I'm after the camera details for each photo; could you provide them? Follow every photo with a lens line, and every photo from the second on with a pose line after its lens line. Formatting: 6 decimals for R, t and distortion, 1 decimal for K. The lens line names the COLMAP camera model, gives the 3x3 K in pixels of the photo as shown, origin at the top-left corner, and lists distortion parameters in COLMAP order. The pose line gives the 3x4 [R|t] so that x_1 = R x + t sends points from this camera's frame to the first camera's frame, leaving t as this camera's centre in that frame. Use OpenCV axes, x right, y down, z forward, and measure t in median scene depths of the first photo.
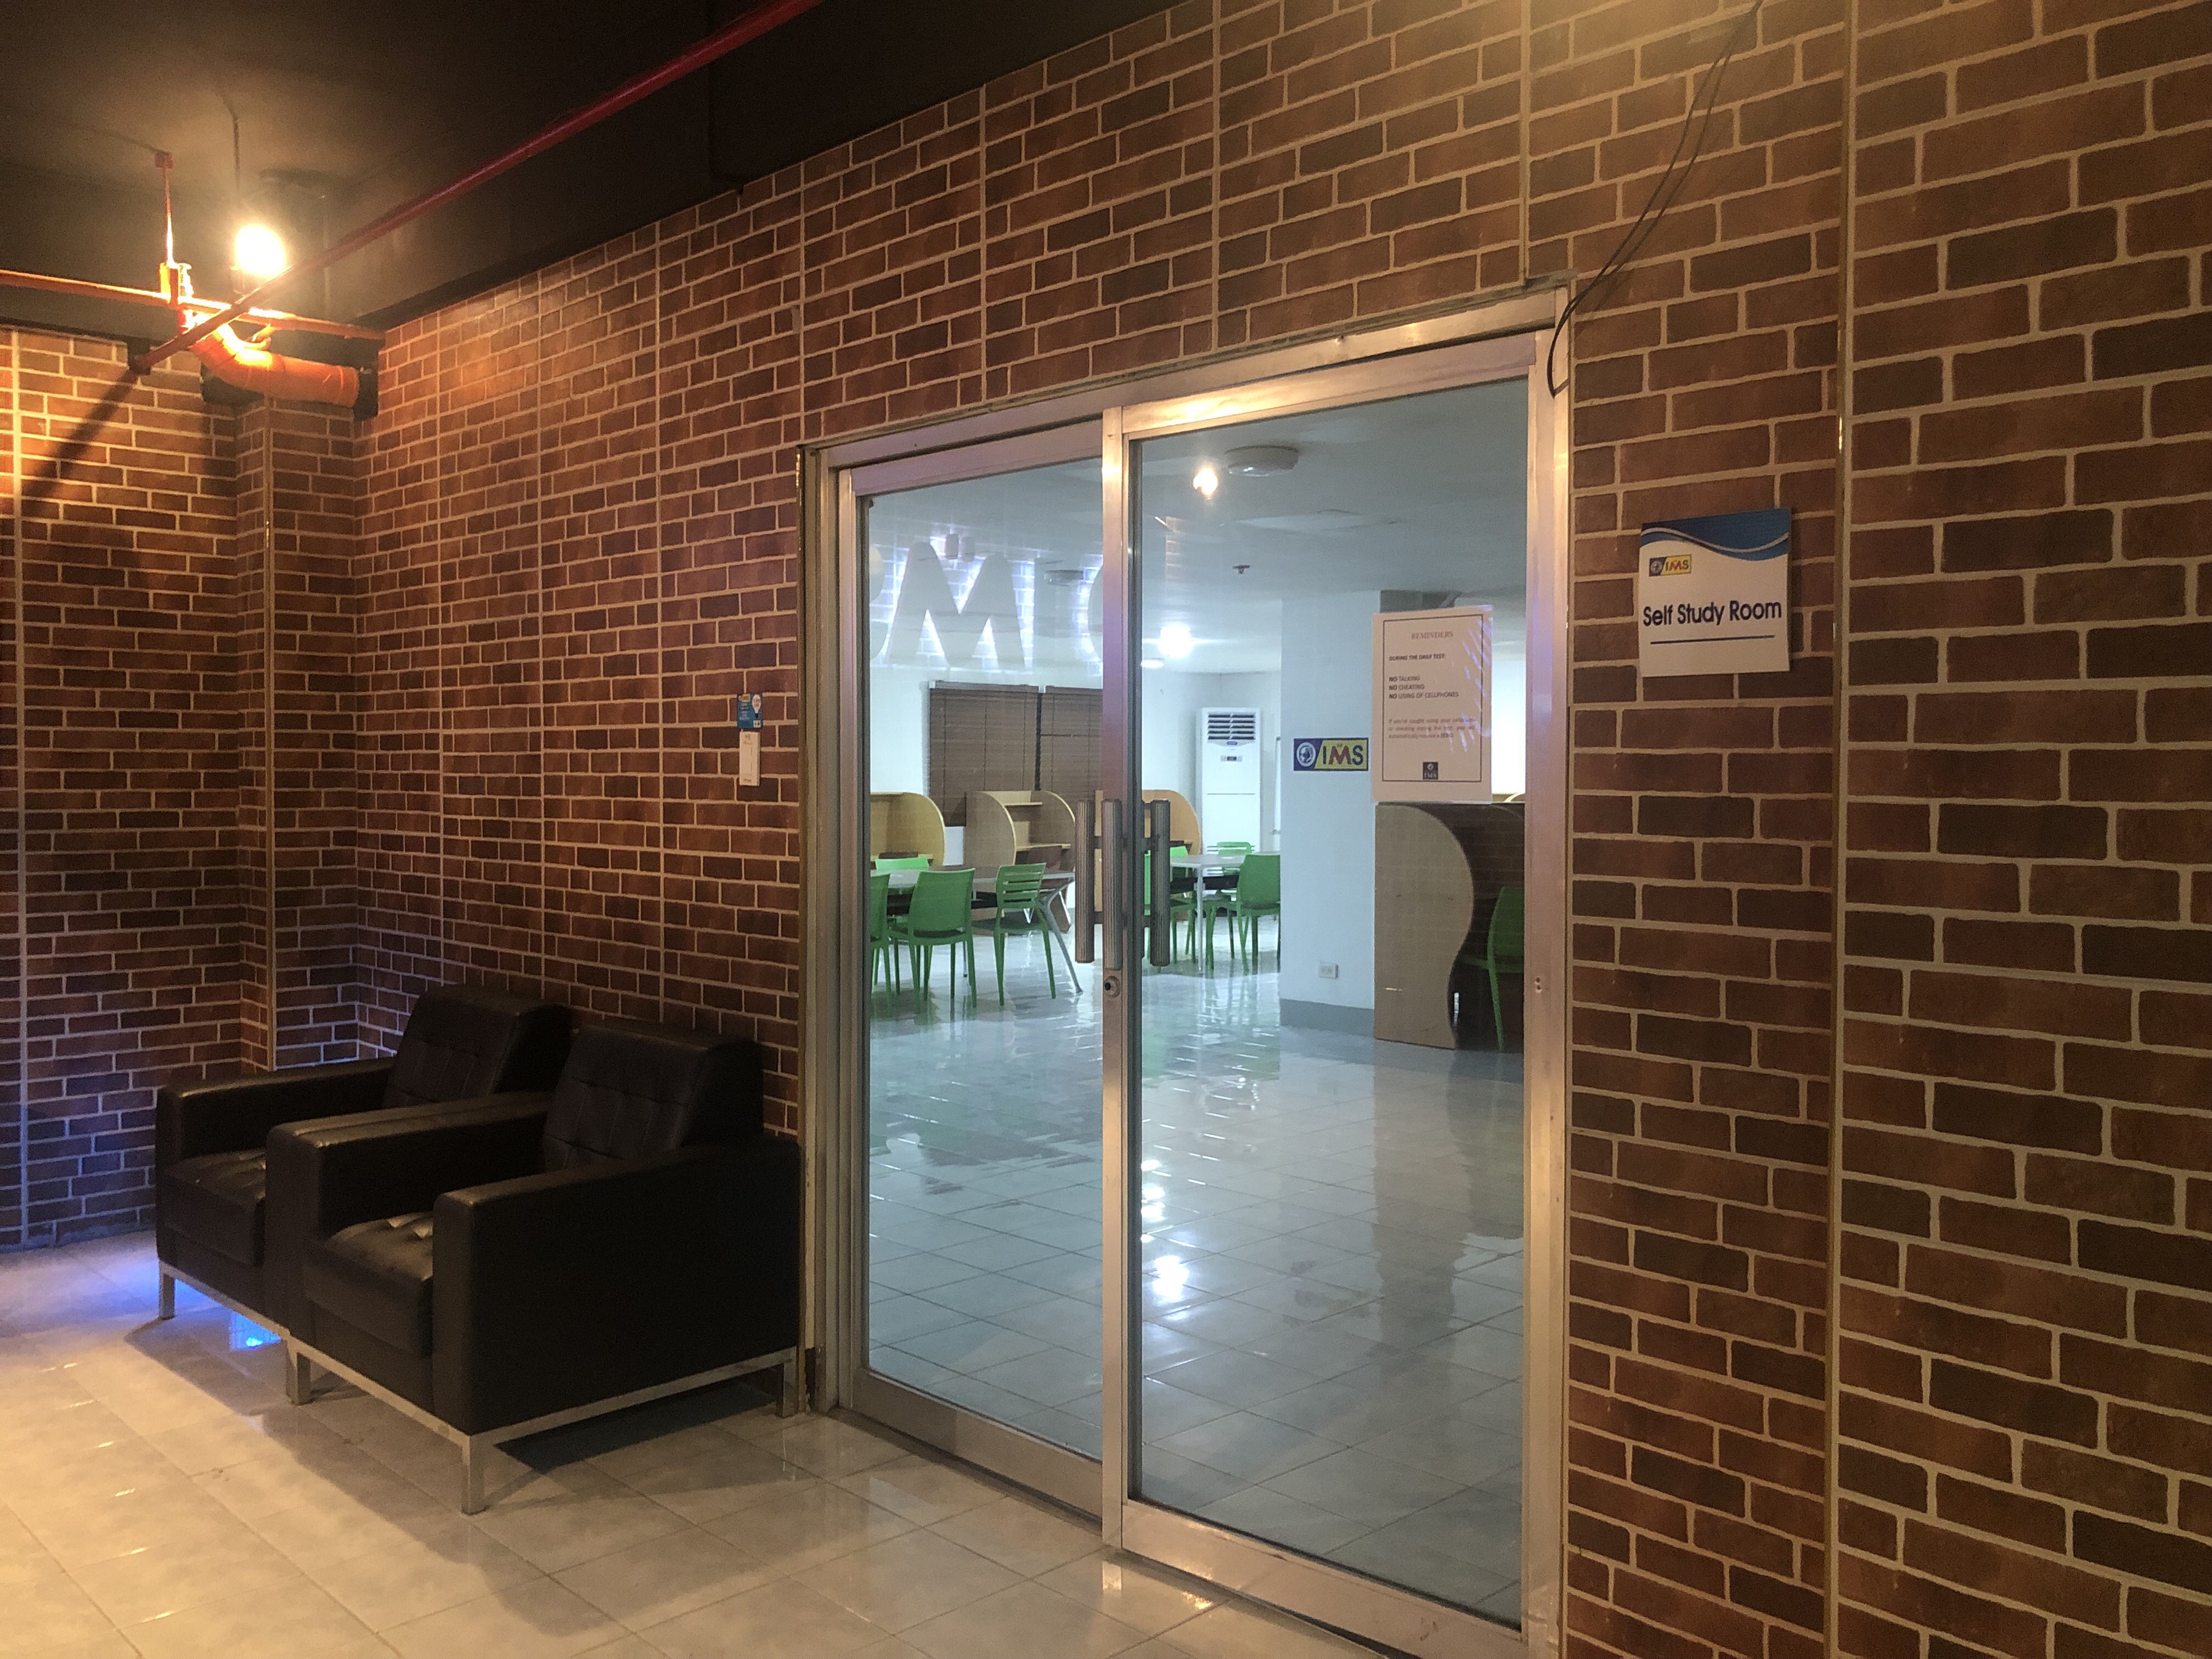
lens RADIAL K [[1813.0, 0, 1107.2], [0, 1813.0, 828.8], [0, 0, 1]] dist [0.001515, -0.002443]
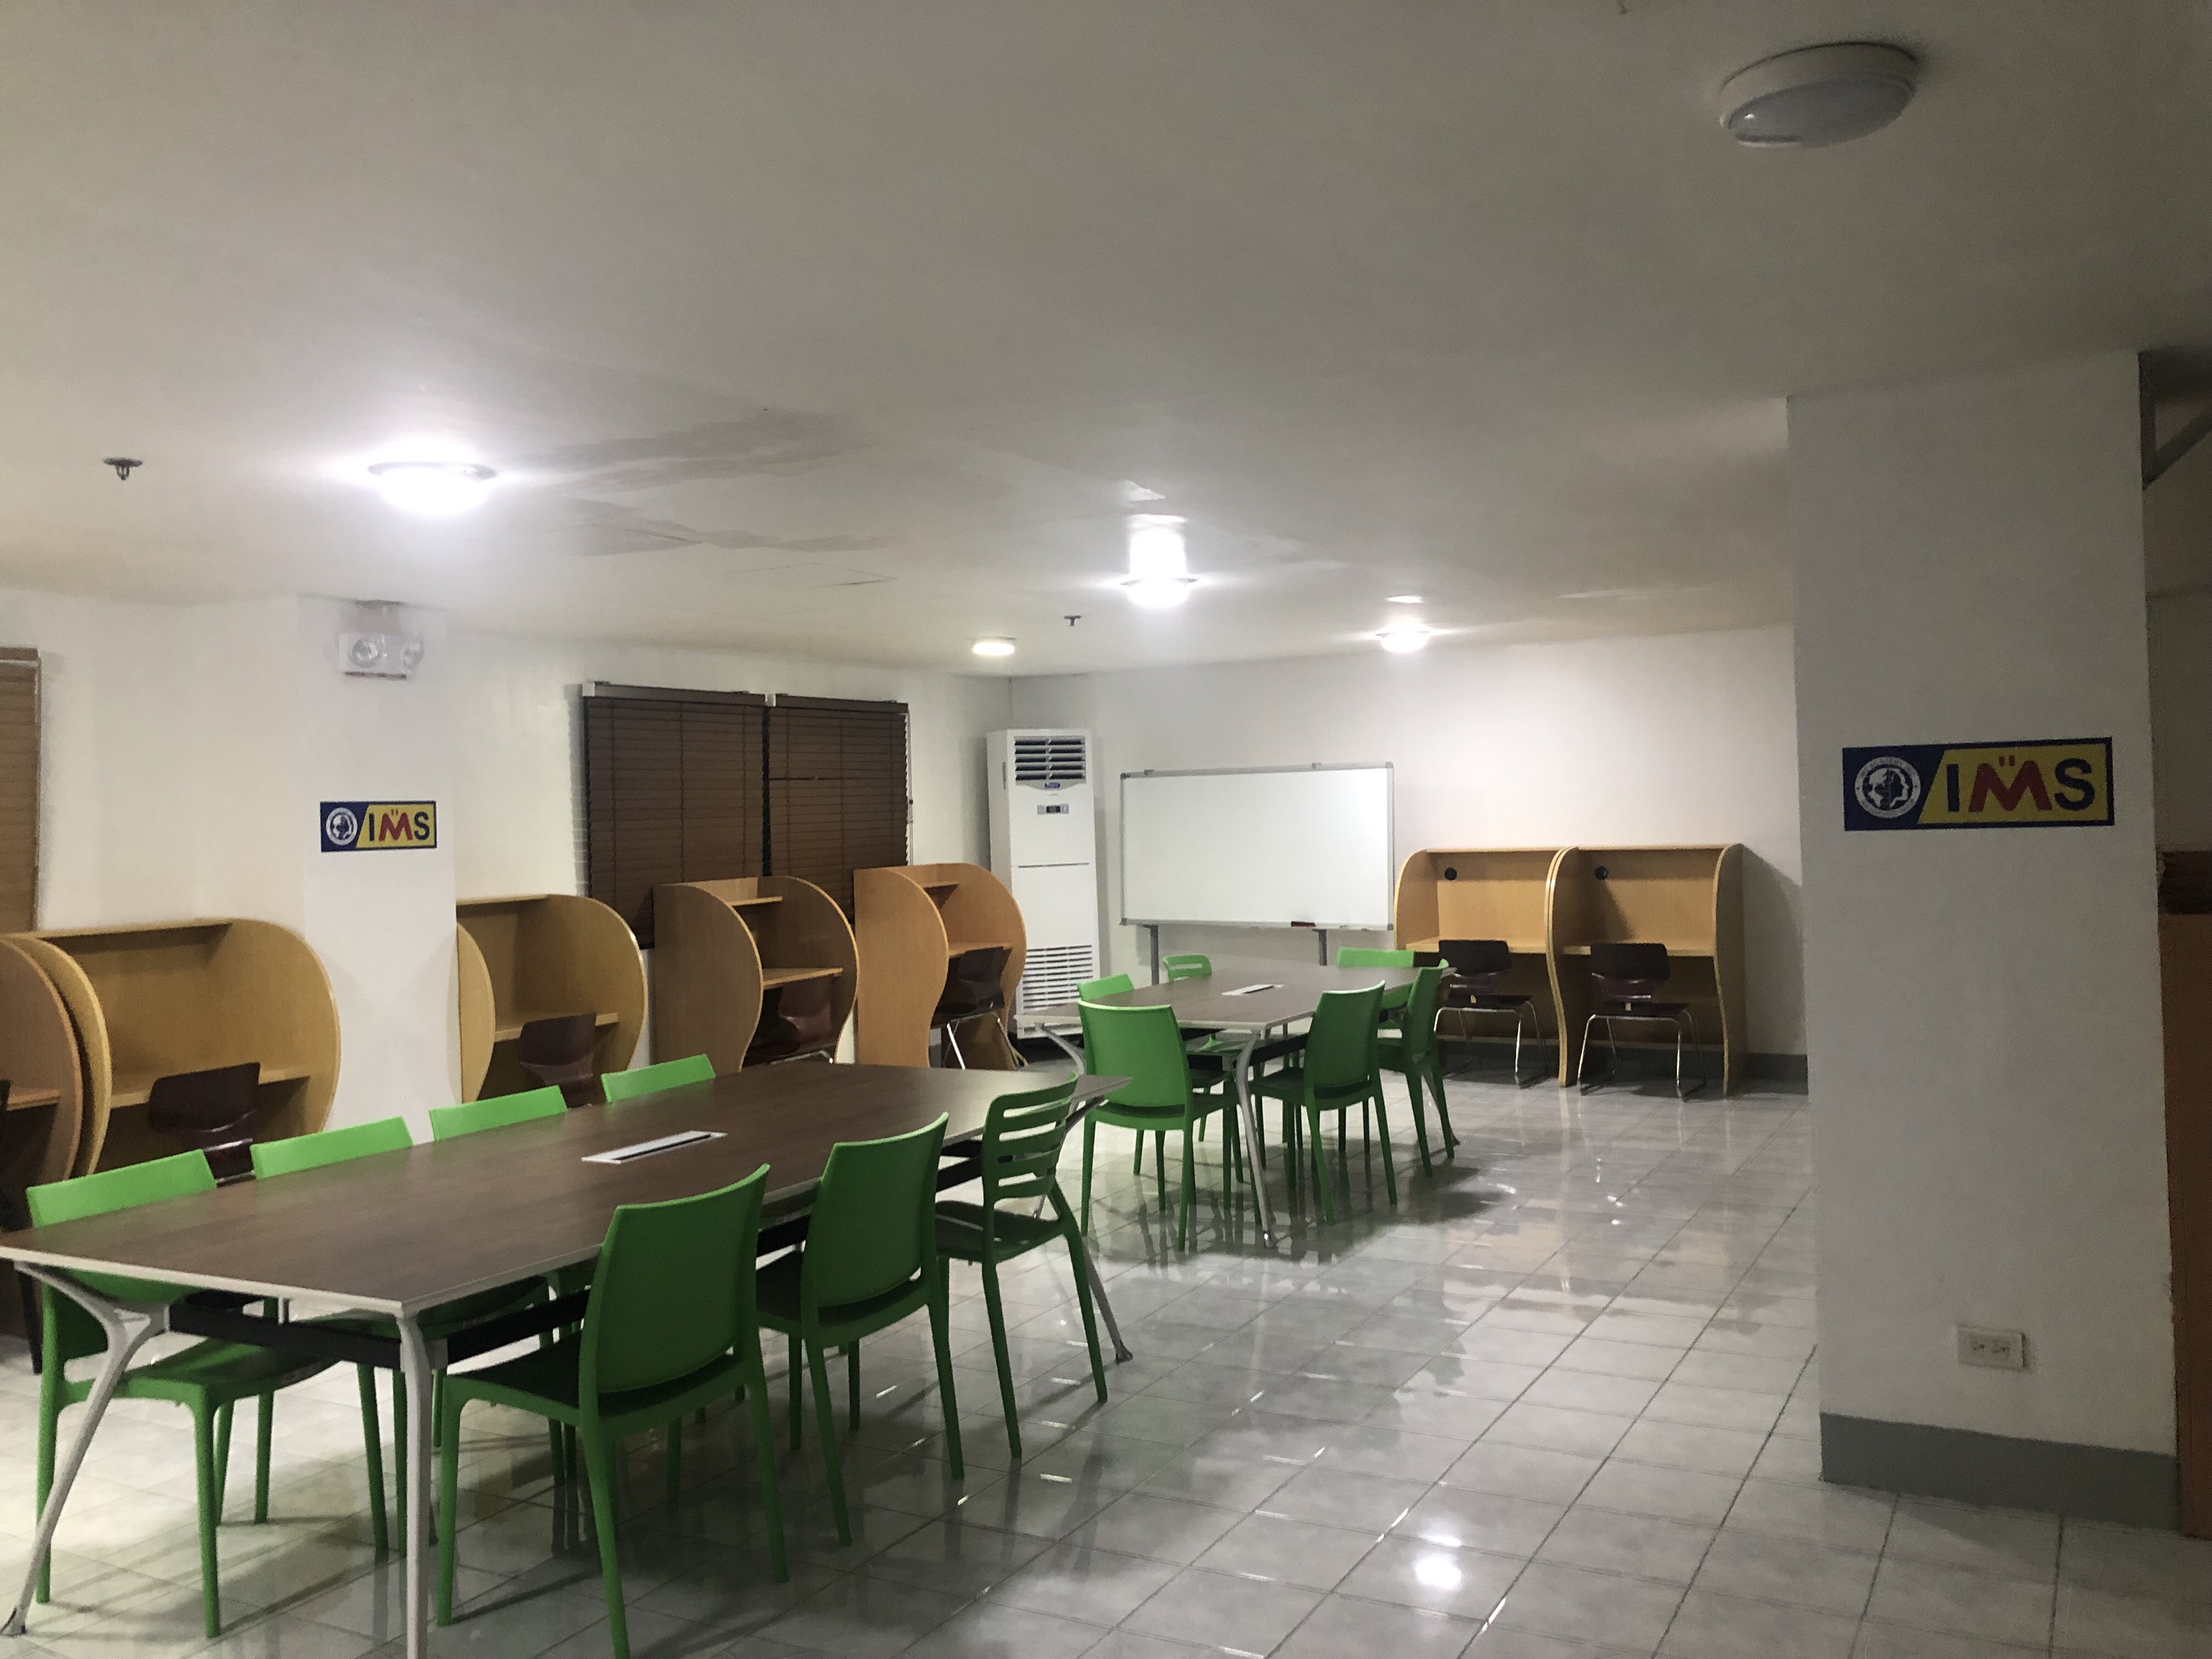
lens RADIAL K [[1813.0, 0, 1109.8], [0, 1813.0, 820.1], [0, 0, 1]] dist [0.001515, -0.002443]
pose [[0.955767, -0.032999, 0.292269, -0.095527], [0.042454, 0.998758, -0.026065, -0.018180], [-0.291046, 0.037320, 0.955981, 0.398089]]
